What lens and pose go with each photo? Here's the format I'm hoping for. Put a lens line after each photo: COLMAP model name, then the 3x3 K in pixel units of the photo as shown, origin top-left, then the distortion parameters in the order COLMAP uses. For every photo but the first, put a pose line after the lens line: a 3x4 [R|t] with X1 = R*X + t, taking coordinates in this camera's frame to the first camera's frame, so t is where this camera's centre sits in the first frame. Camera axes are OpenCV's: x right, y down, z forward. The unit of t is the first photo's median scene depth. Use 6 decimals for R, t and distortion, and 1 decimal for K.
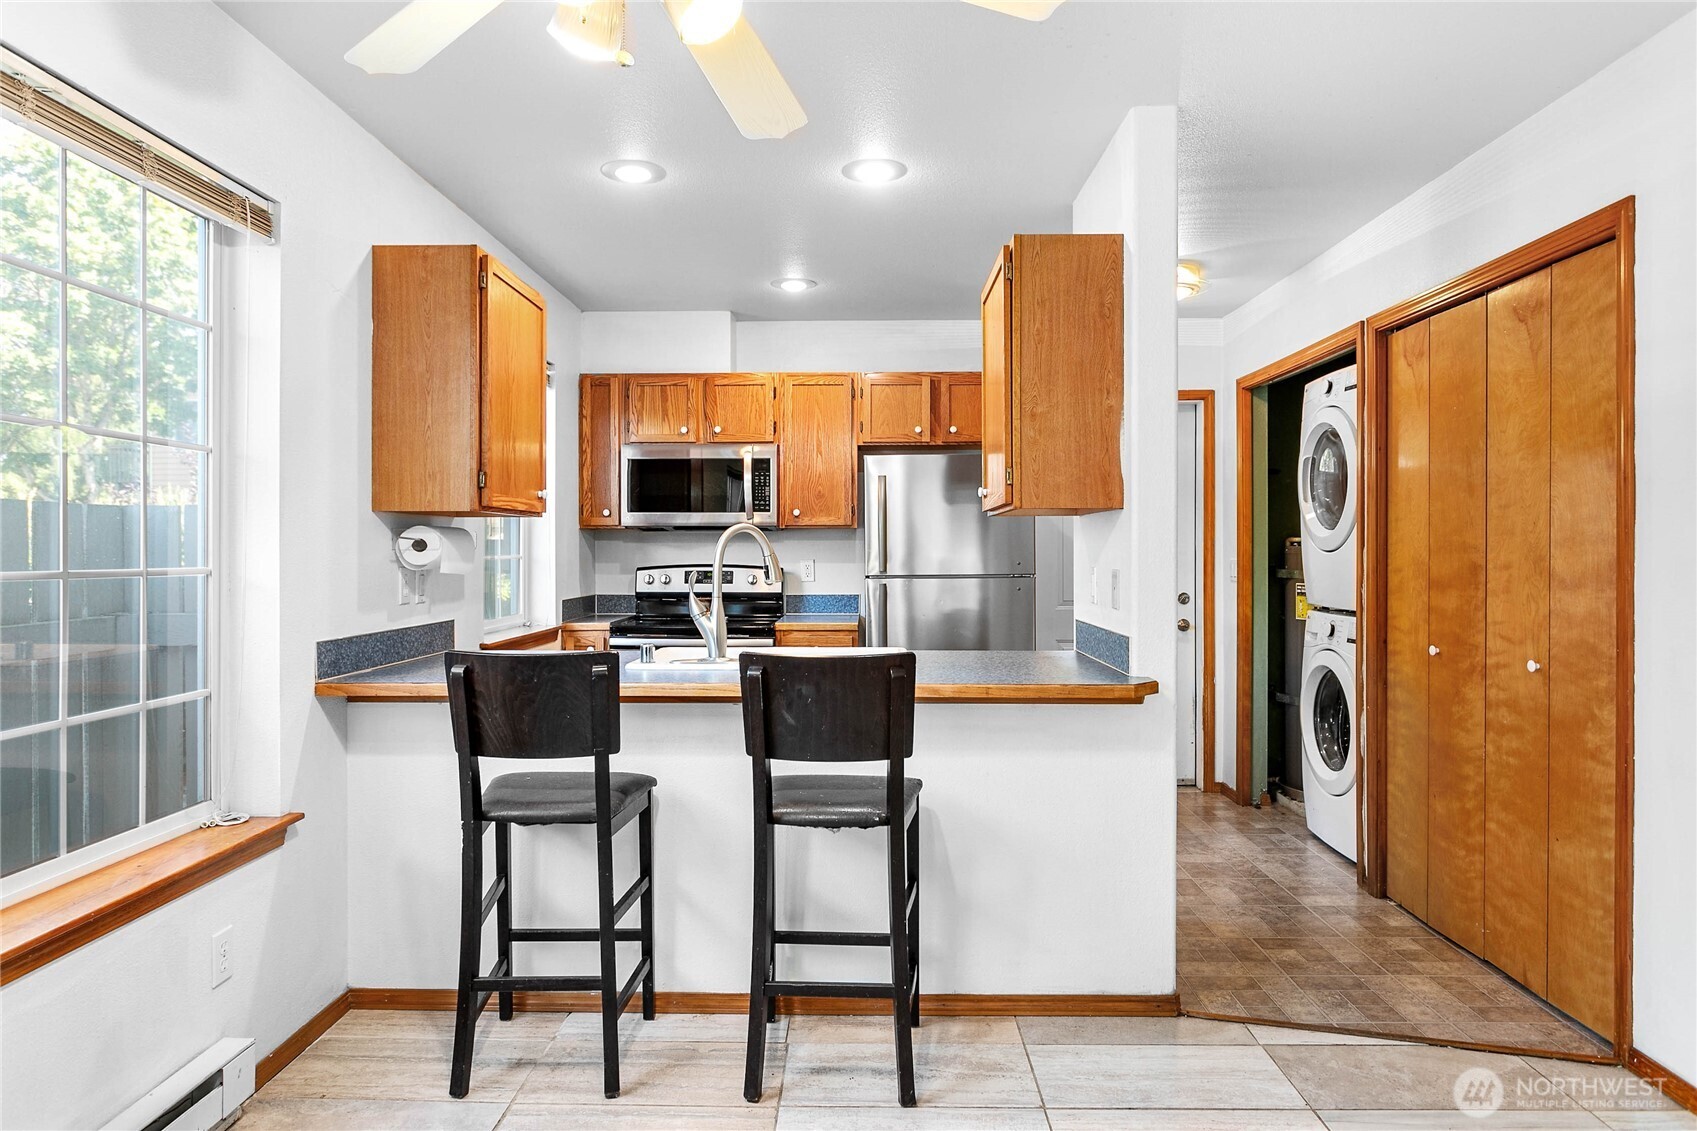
lens RADIAL K [[1039.8, 0, 844.2], [0, 1039.8, 554.5], [0, 0, 1]] dist [-0.007262, -0.000221]
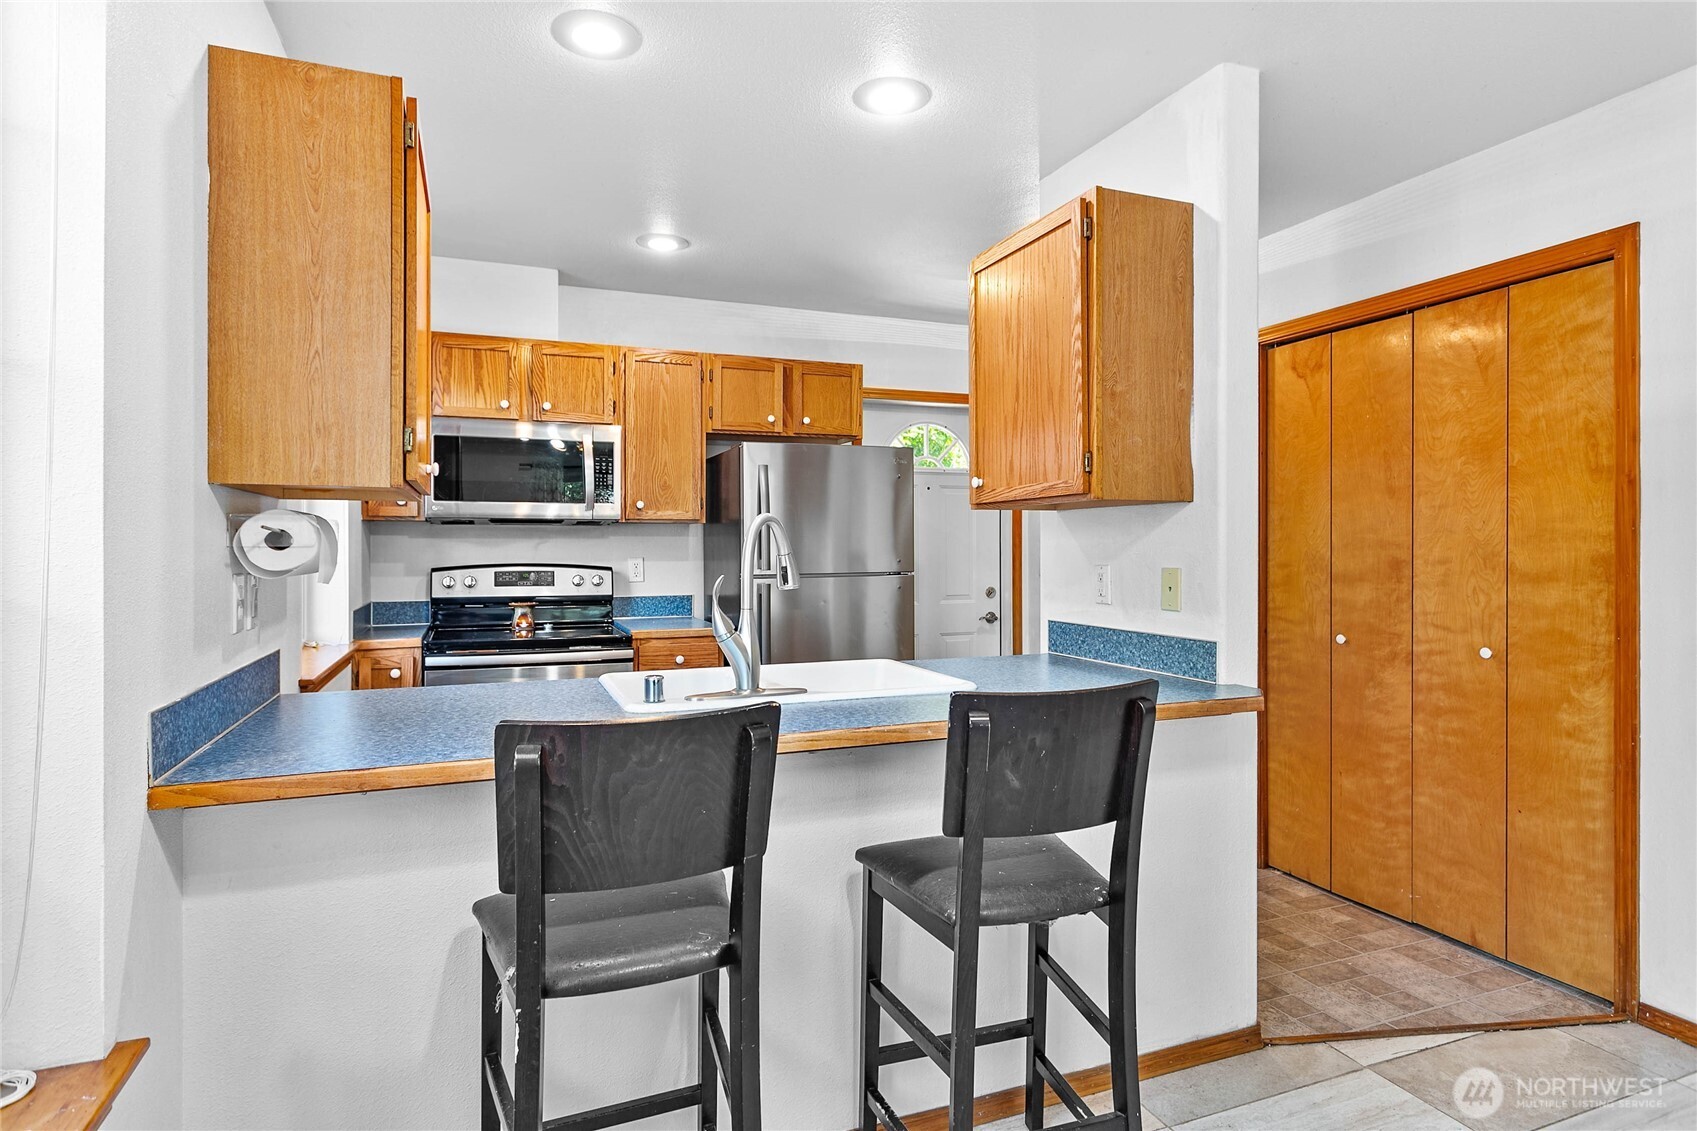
lens RADIAL K [[913.5, 0, 845.5], [0, 913.5, 547.3], [0, 0, 1]] dist [0.001677, -0.000417]
pose [[0.920858, -0.000546, 0.389898, -0.315561], [0.002110, 0.999991, -0.003584, -0.001487], [-0.389892, 0.004123, 0.920851, 0.357330]]
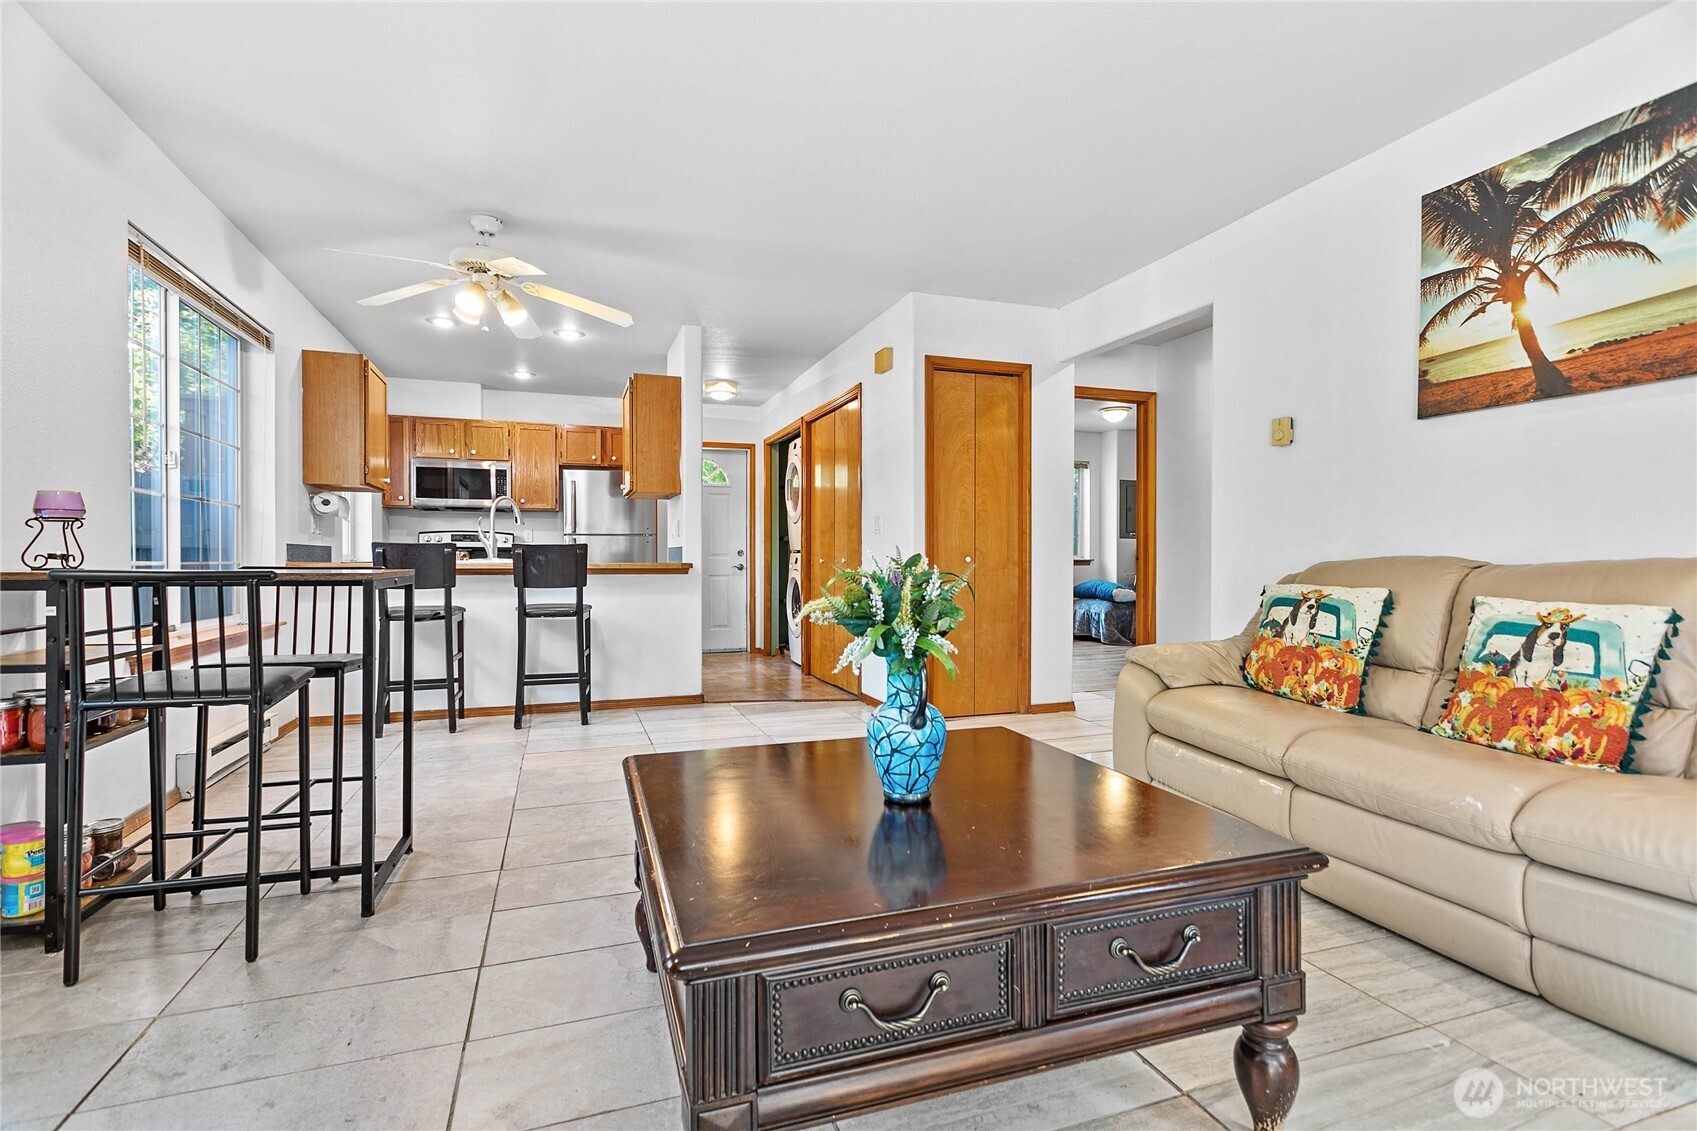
lens RADIAL K [[798.9, 0, 844.5], [0, 798.9, 566.2], [0, 0, 1]] dist [0.002862, 0.001260]
pose [[0.934462, -0.001295, 0.356061, -0.030498], [-0.000565, 0.999987, 0.005120, 0.106533], [-0.356062, -0.004986, 0.934449, -0.791009]]
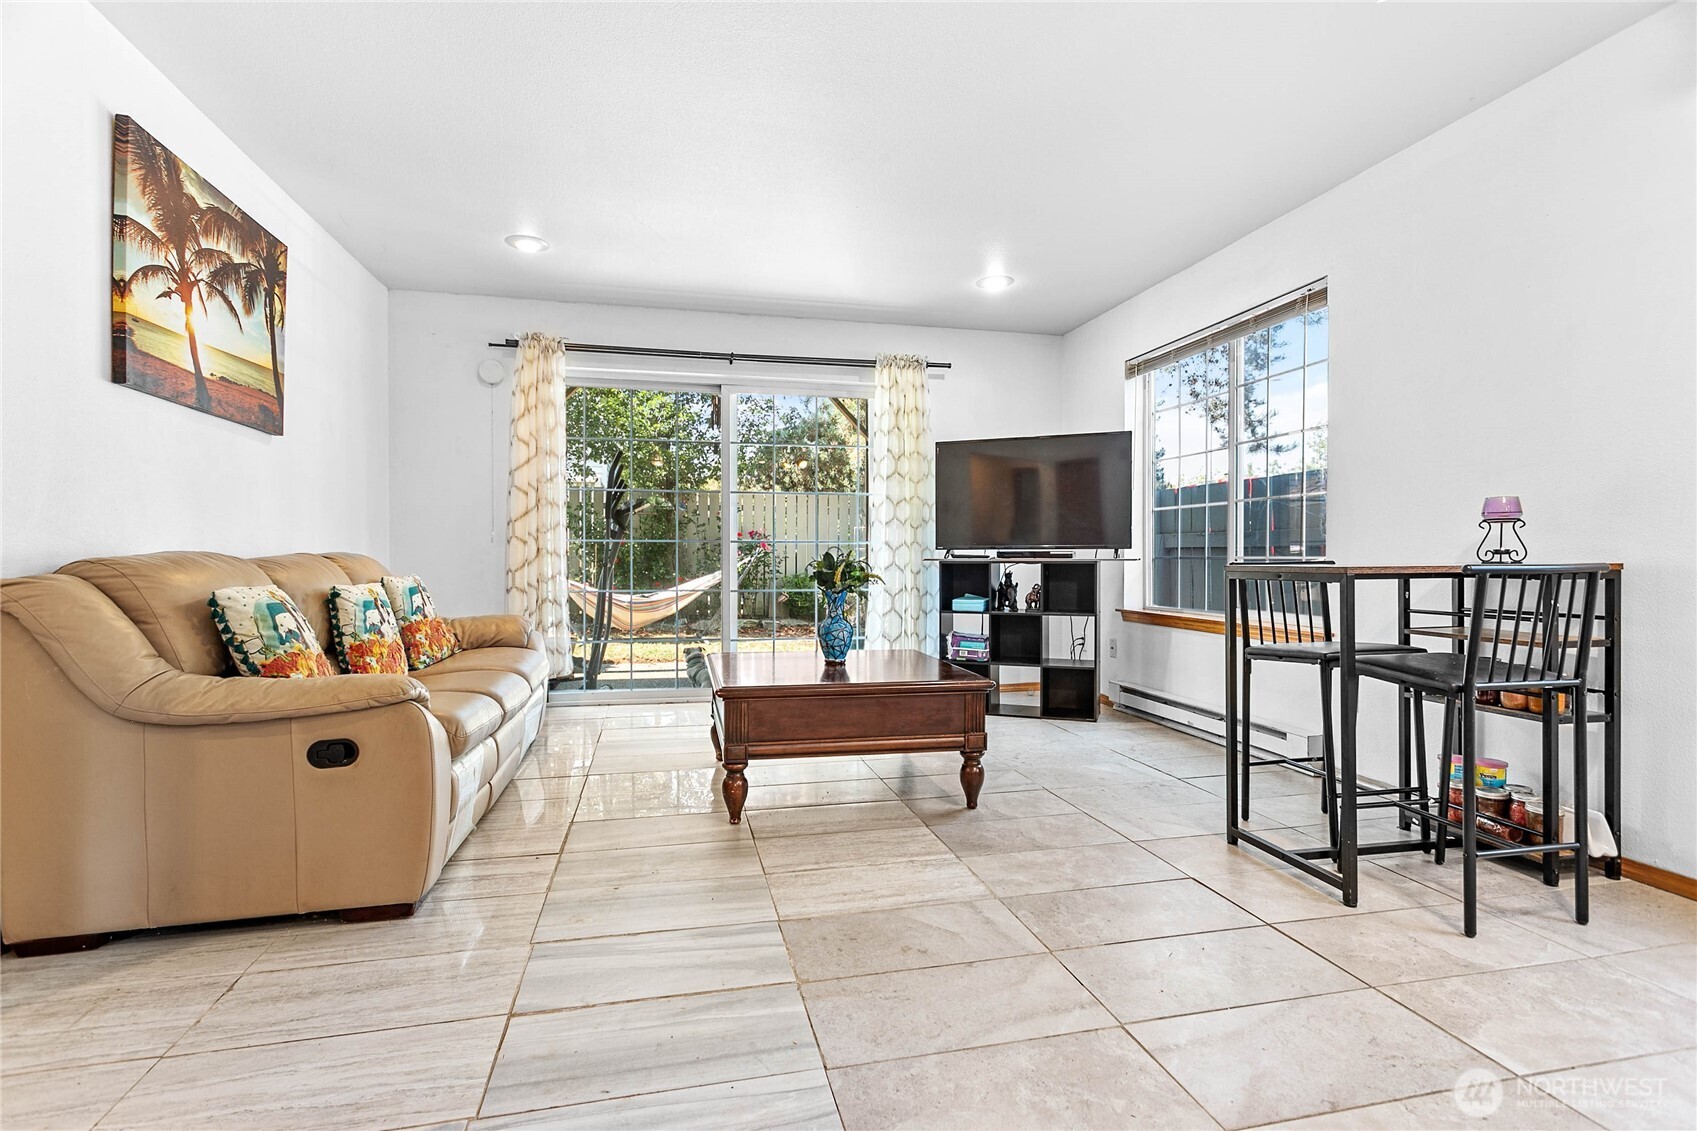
lens RADIAL K [[798.9, 0, 844.5], [0, 798.9, 566.2], [0, 0, 1]] dist [0.002862, 0.001260]
pose [[-0.969131, 0.005661, -0.246483, 0.443963], [0.001559, 0.999857, 0.016831, 0.101729], [0.246543, 0.015927, -0.969001, 0.731997]]
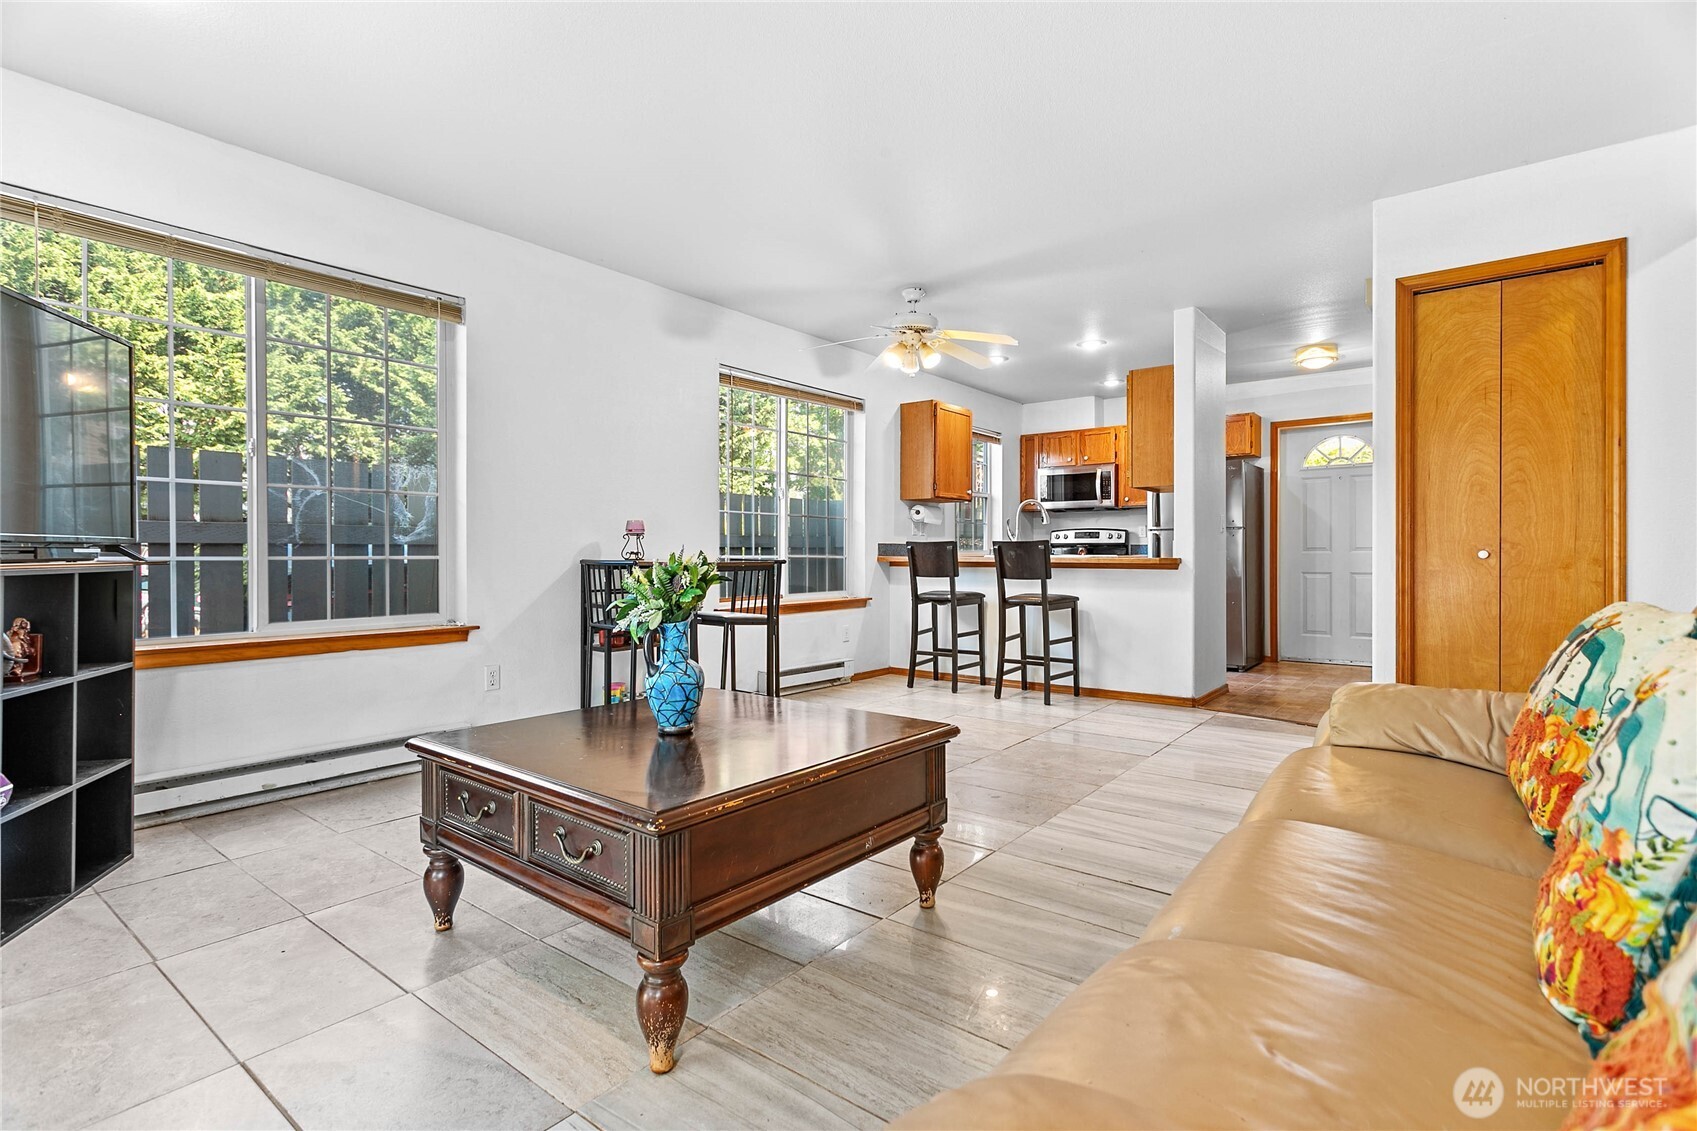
lens RADIAL K [[804.8, 0, 843.5], [0, 804.8, 556.1], [0, 0, 1]] dist [0.000272, 0.000028]
pose [[0.799060, 0.003269, -0.601242, 0.706566], [-0.002939, 0.999995, 0.001532, 0.104115], [0.601244, 0.000543, 0.799065, -0.798642]]
